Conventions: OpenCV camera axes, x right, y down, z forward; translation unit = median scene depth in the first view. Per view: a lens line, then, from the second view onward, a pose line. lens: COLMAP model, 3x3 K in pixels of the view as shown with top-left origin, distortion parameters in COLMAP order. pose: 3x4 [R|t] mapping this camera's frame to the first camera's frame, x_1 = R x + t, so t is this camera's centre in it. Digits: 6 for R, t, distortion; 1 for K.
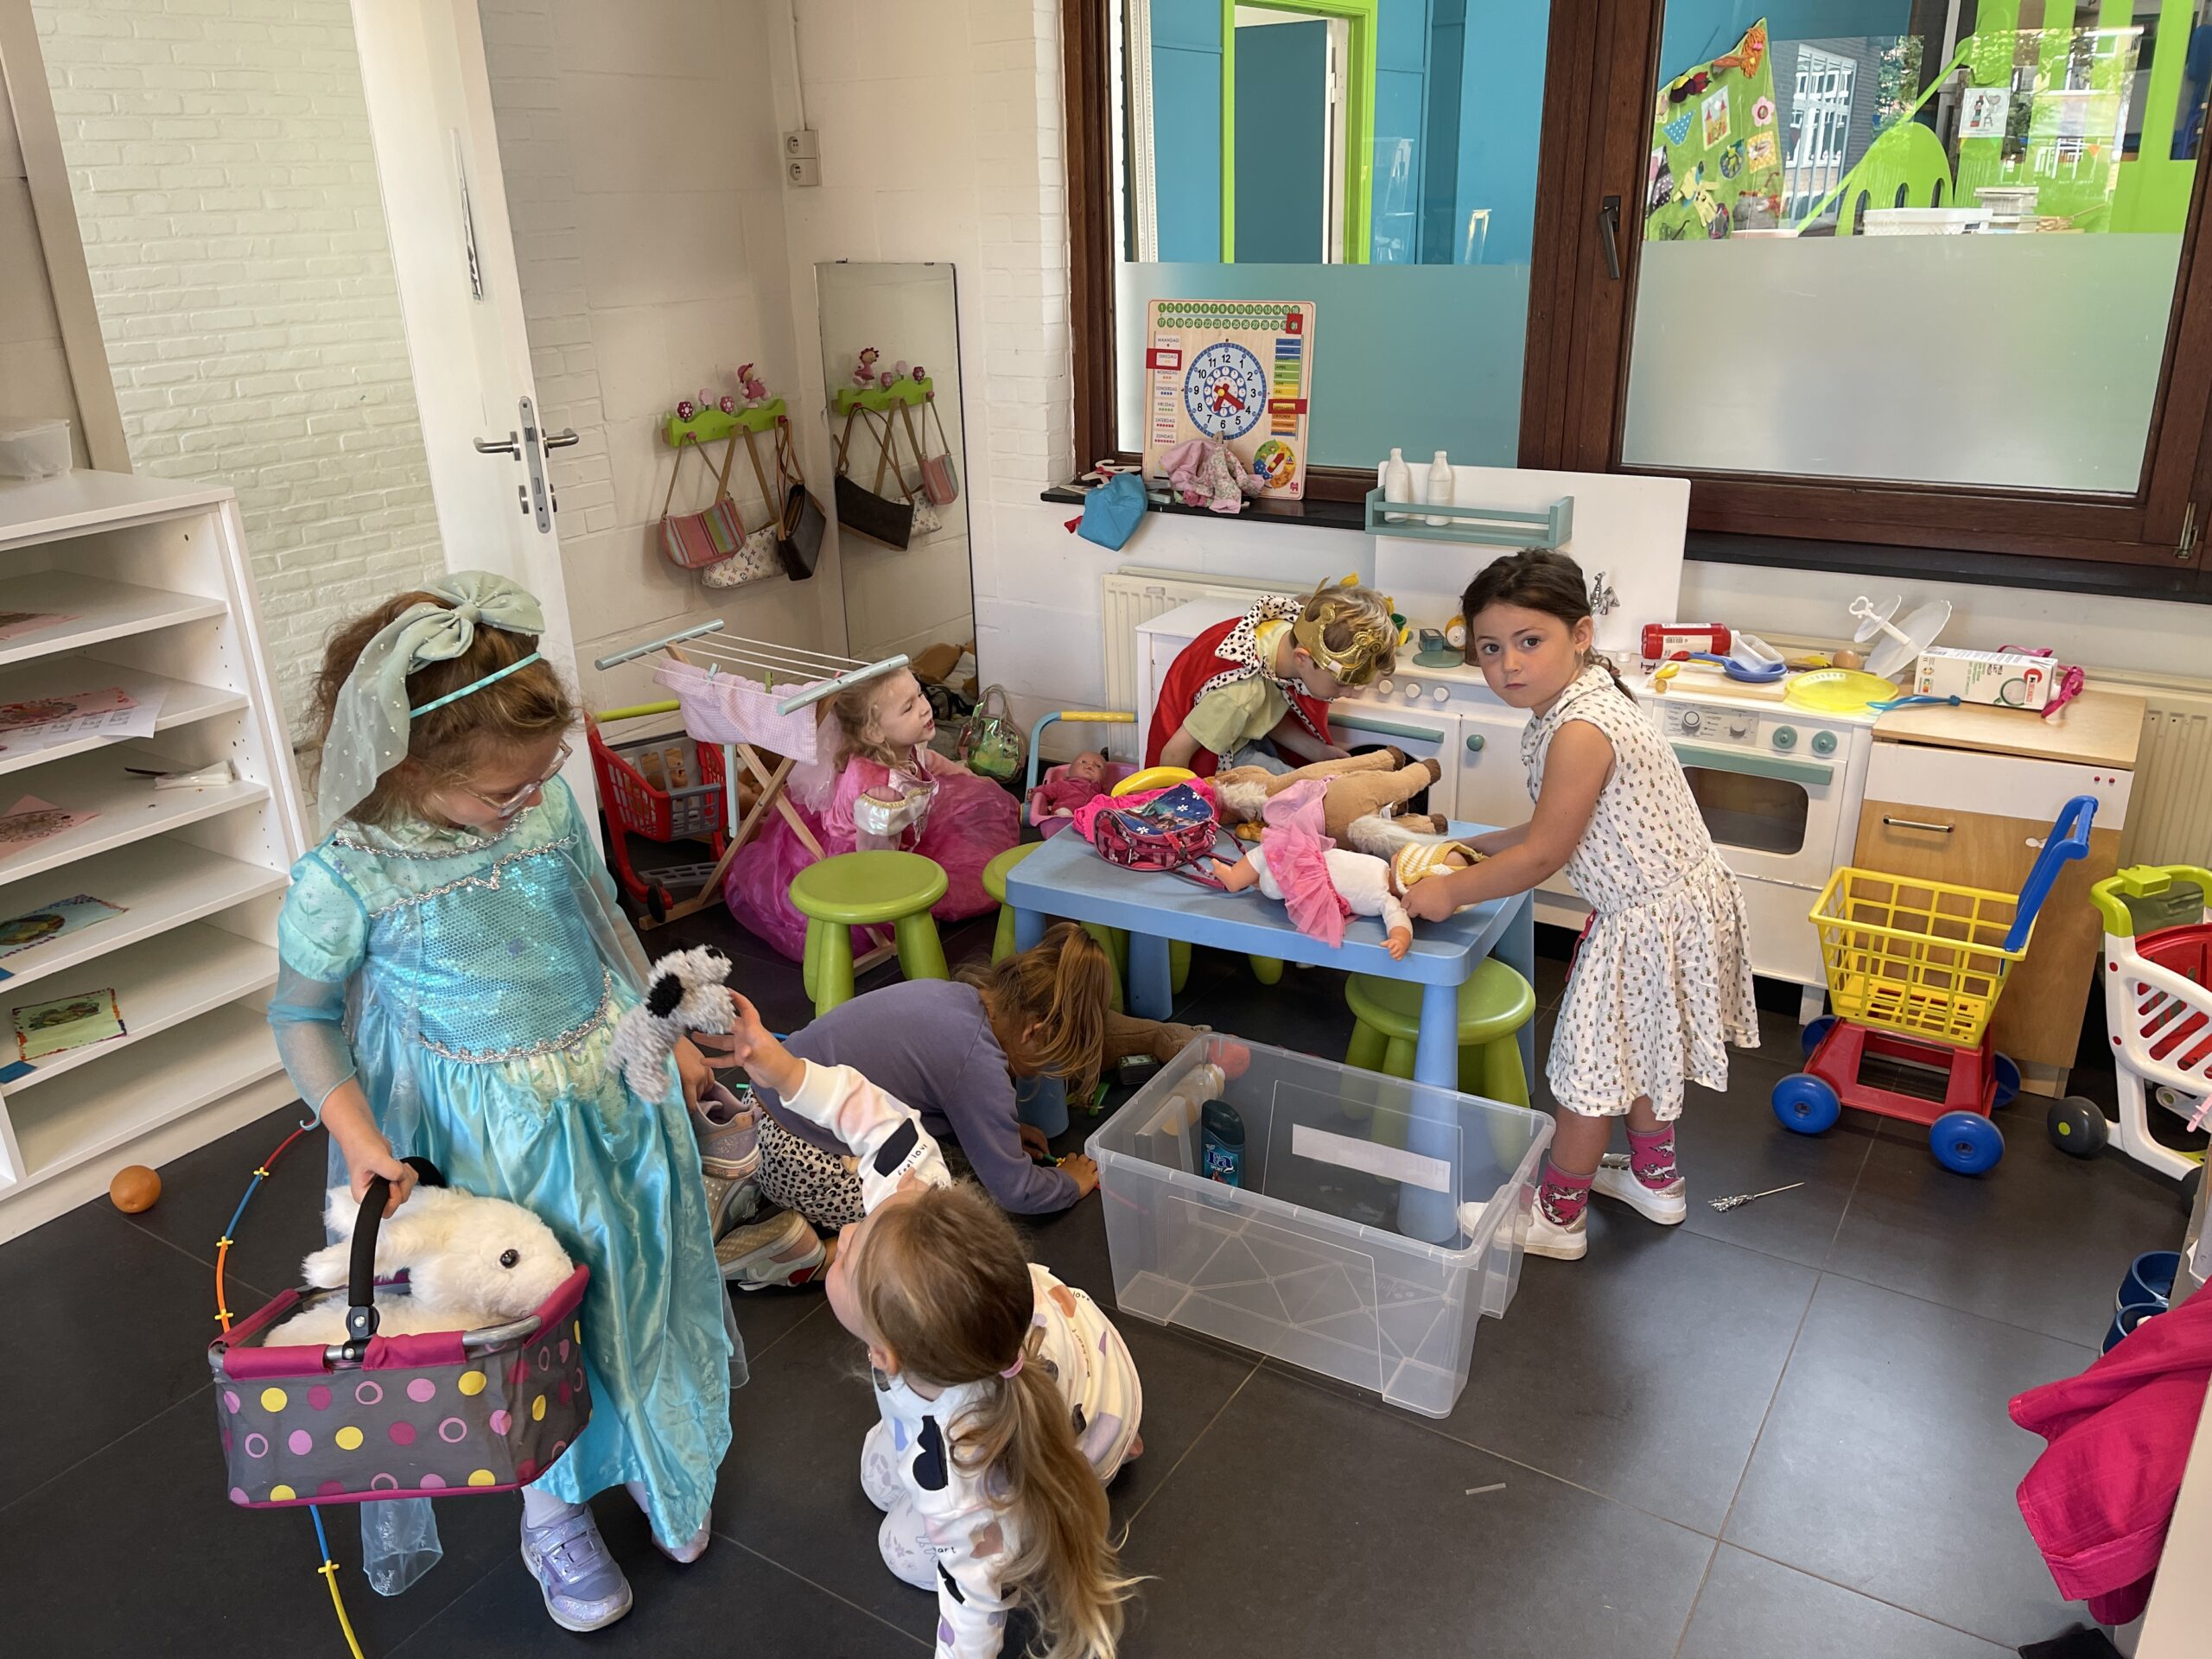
lens RADIAL K [[1680.6, 0, 1101.7], [0, 1680.6, 832.2], [0, 0, 1]] dist [0.026099, -0.061110]
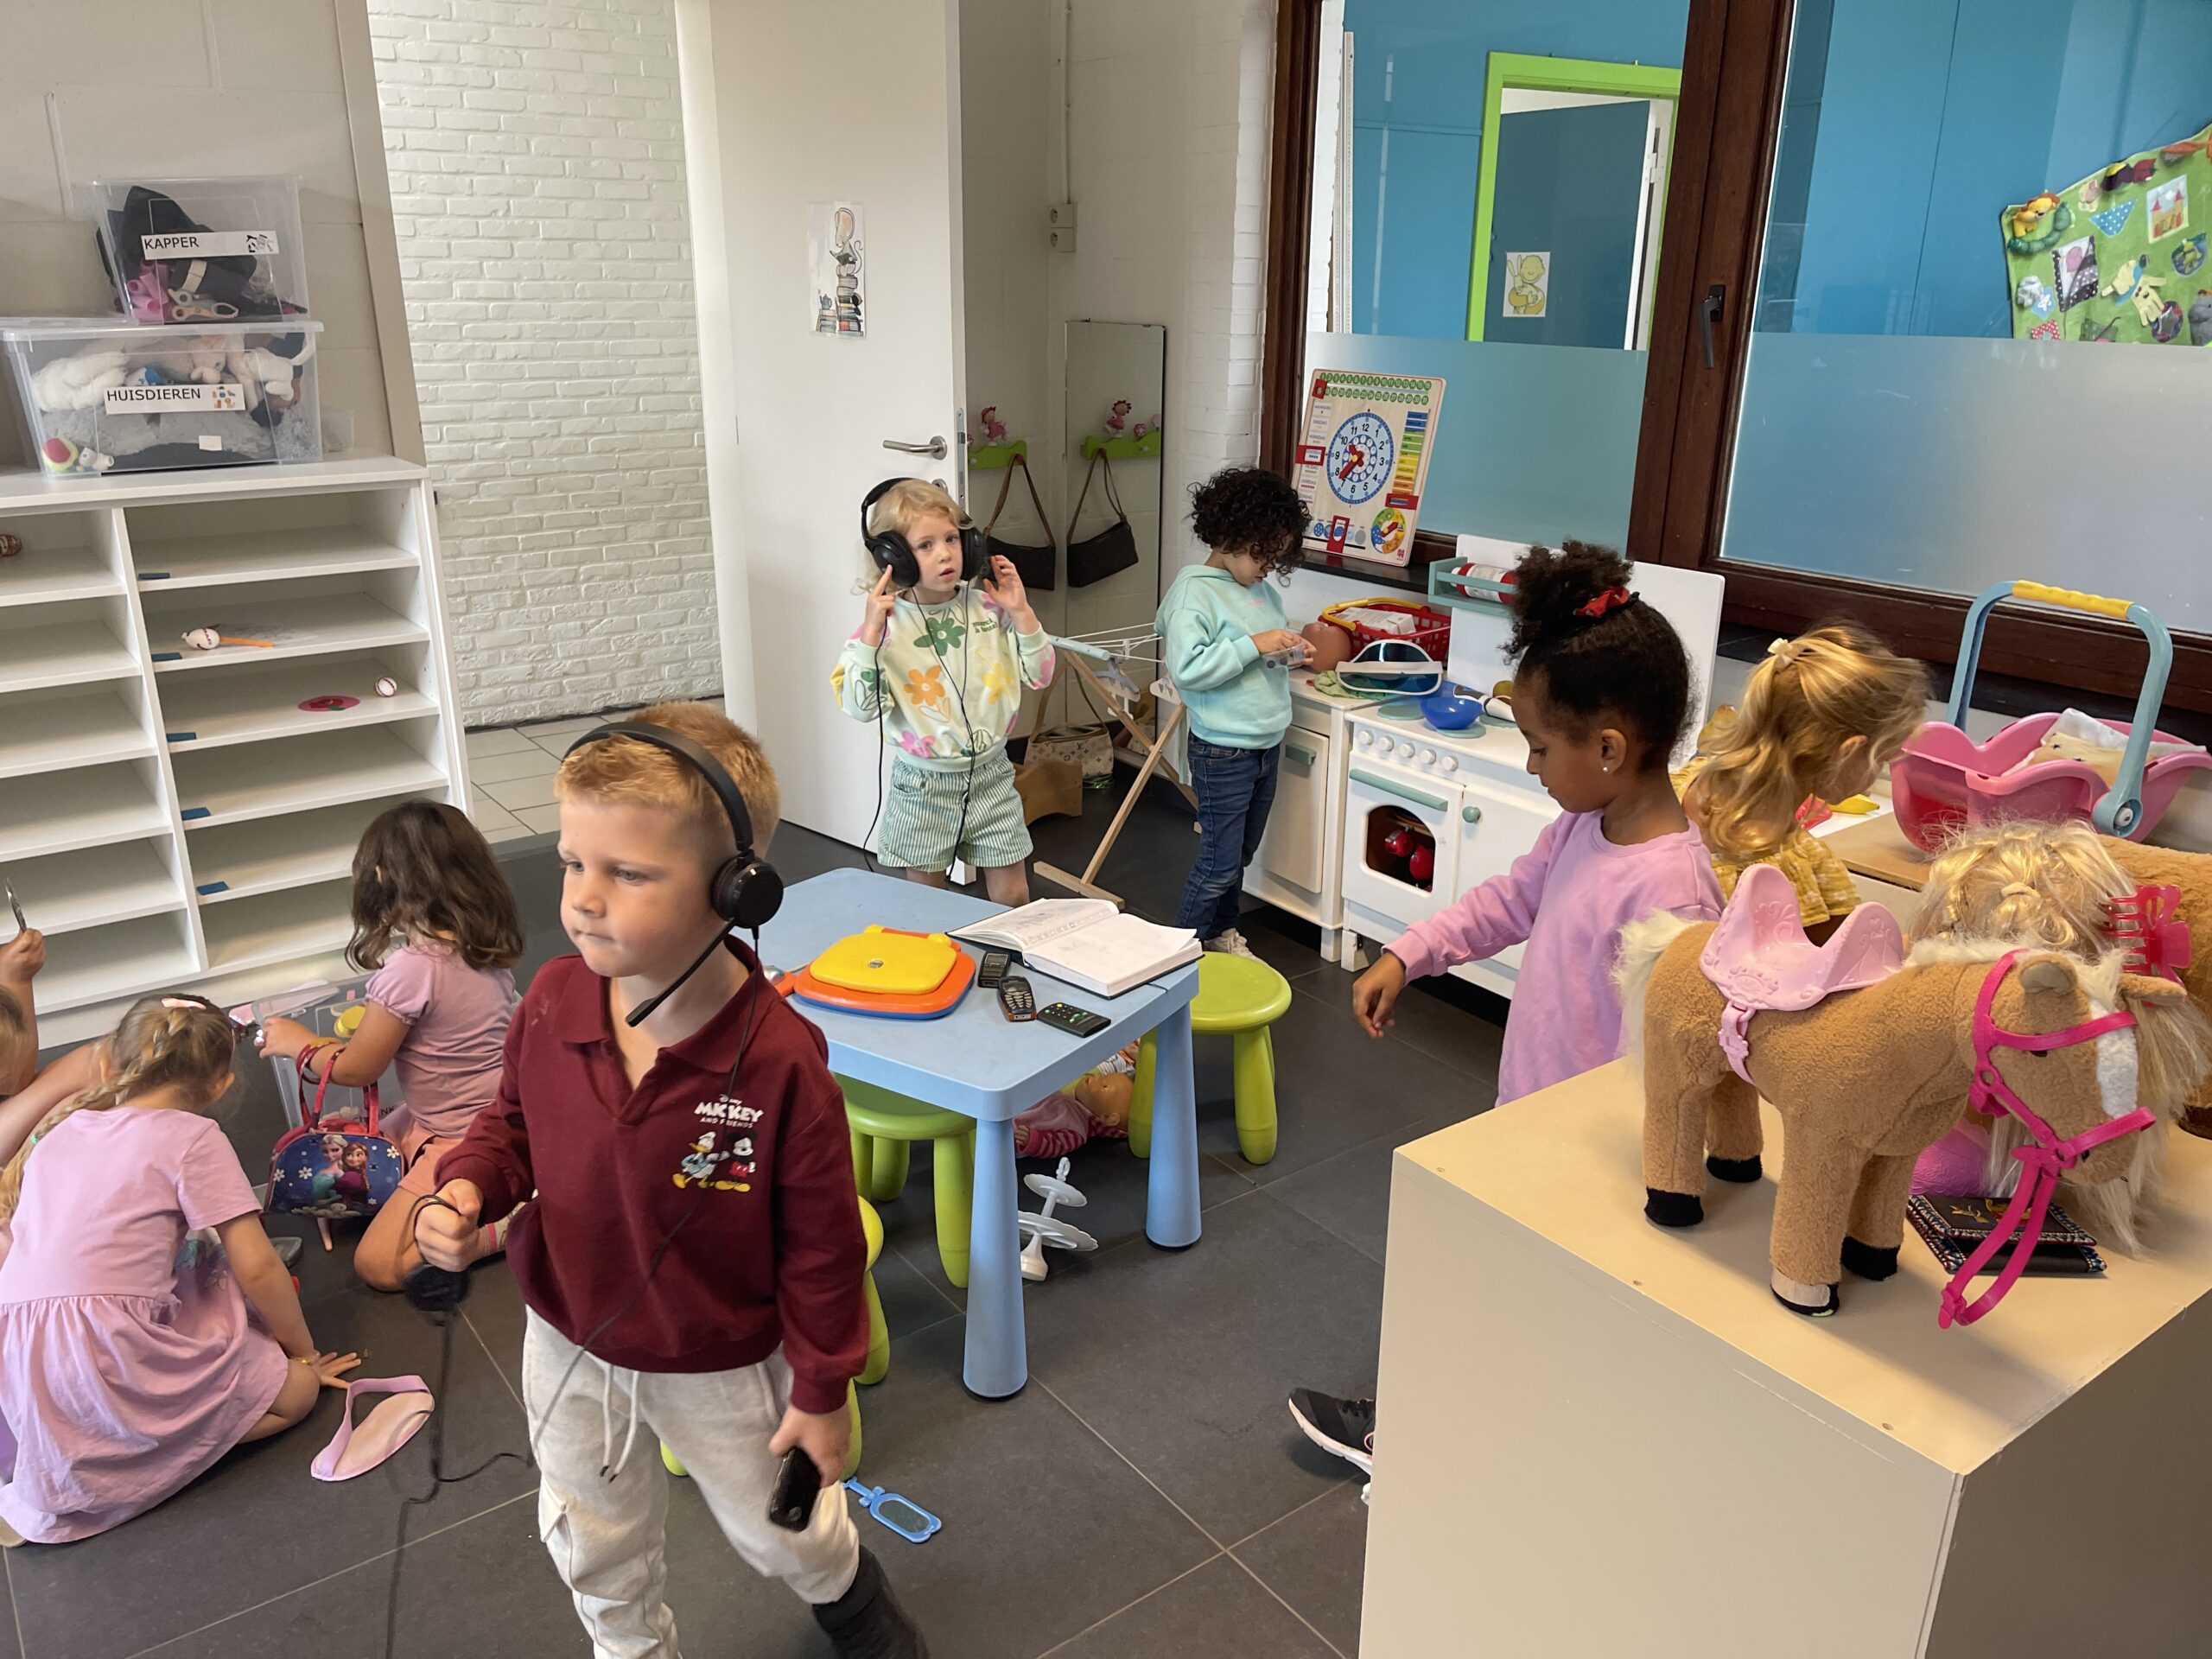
lens RADIAL K [[1680.6, 0, 1114.7], [0, 1680.6, 849.0], [0, 0, 1]] dist [0.026099, -0.061110]
pose [[0.931343, 0.145416, -0.333848, 0.273682], [-0.153620, 0.988128, 0.001847, -0.000666], [0.330153, 0.049566, 0.942625, -0.020107]]
